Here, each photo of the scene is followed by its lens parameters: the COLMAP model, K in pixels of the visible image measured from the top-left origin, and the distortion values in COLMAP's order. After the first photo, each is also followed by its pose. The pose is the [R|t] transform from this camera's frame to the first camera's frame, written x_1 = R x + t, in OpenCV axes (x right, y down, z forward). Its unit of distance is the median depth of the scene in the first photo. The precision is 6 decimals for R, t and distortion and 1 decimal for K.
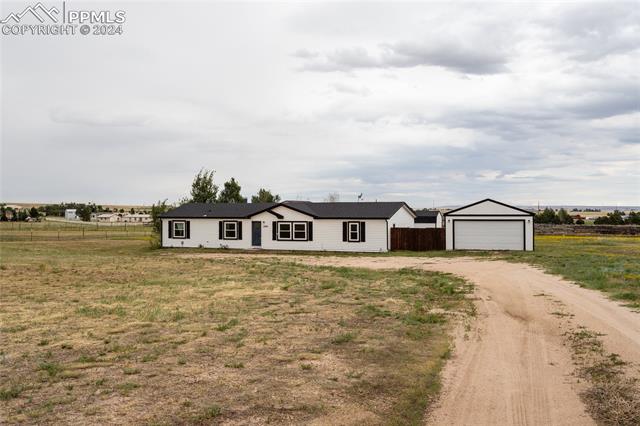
lens RADIAL K [[620.5, 0, 318.6], [0, 620.5, 215.0], [0, 0, 1]] dist [0.018396, 0.000000]
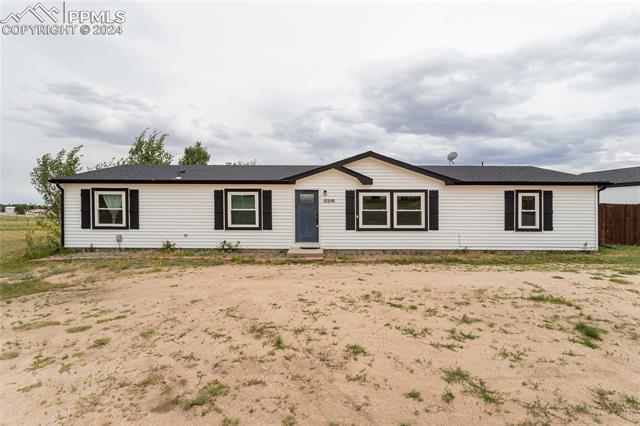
lens RADIAL K [[301.1, 0, 320.8], [0, 301.1, 211.9], [0, 0, 1]] dist [-0.005764, -0.001145]
pose [[0.917923, 0.005832, 0.396716, -0.173416], [-0.003479, 0.999972, -0.006650, 0.026863], [-0.396743, 0.004724, 0.917917, 0.751238]]
